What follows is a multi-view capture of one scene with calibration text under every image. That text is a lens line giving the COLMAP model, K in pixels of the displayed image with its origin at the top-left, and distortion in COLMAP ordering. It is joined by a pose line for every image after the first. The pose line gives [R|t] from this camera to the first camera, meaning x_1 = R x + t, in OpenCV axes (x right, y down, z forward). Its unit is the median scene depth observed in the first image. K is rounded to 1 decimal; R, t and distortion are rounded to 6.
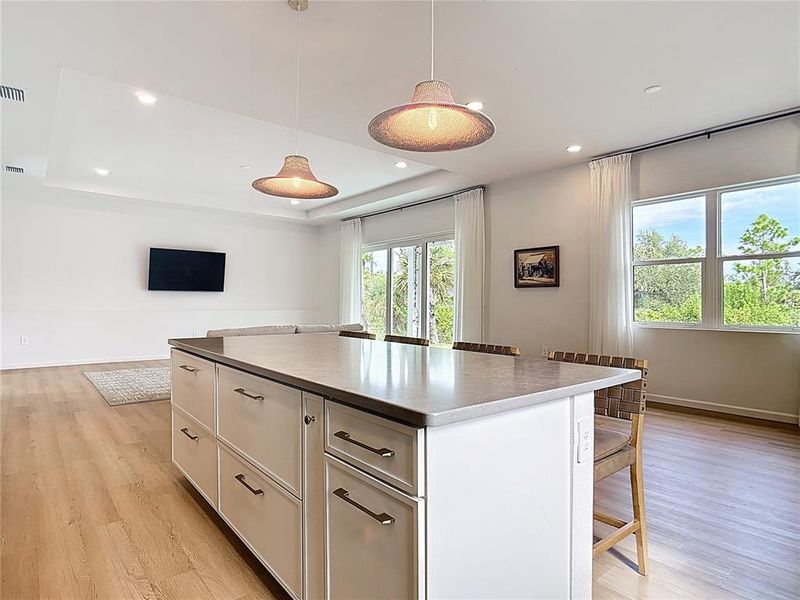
lens RADIAL K [[455.0, 0, 412.2], [0, 455.0, 305.6], [0, 0, 1]] dist [-0.000322, -0.000183]
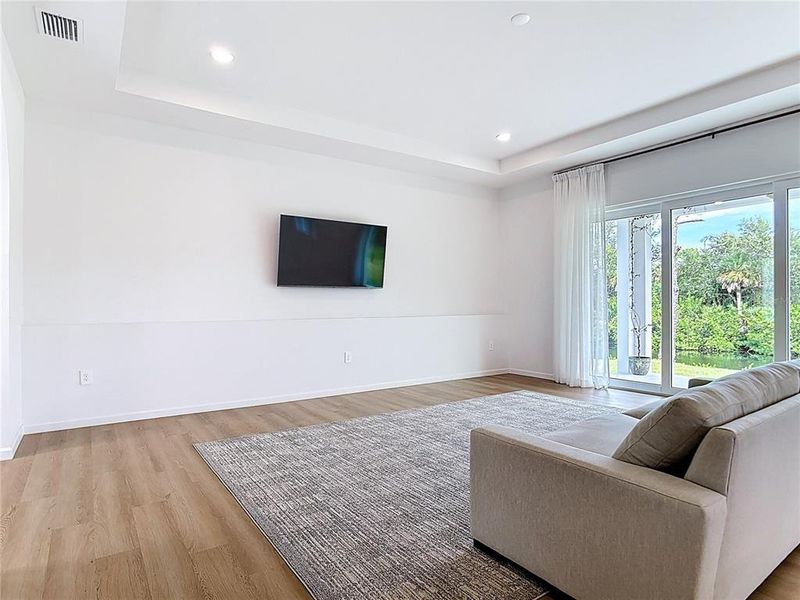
lens RADIAL K [[455.0, 0, 412.2], [0, 455.0, 305.6], [0, 0, 1]] dist [-0.000322, -0.000183]
pose [[0.996843, -0.009611, -0.078813, -0.312819], [0.009576, 0.999954, -0.000828, -0.004978], [0.078817, 0.000070, 0.996889, 0.364272]]
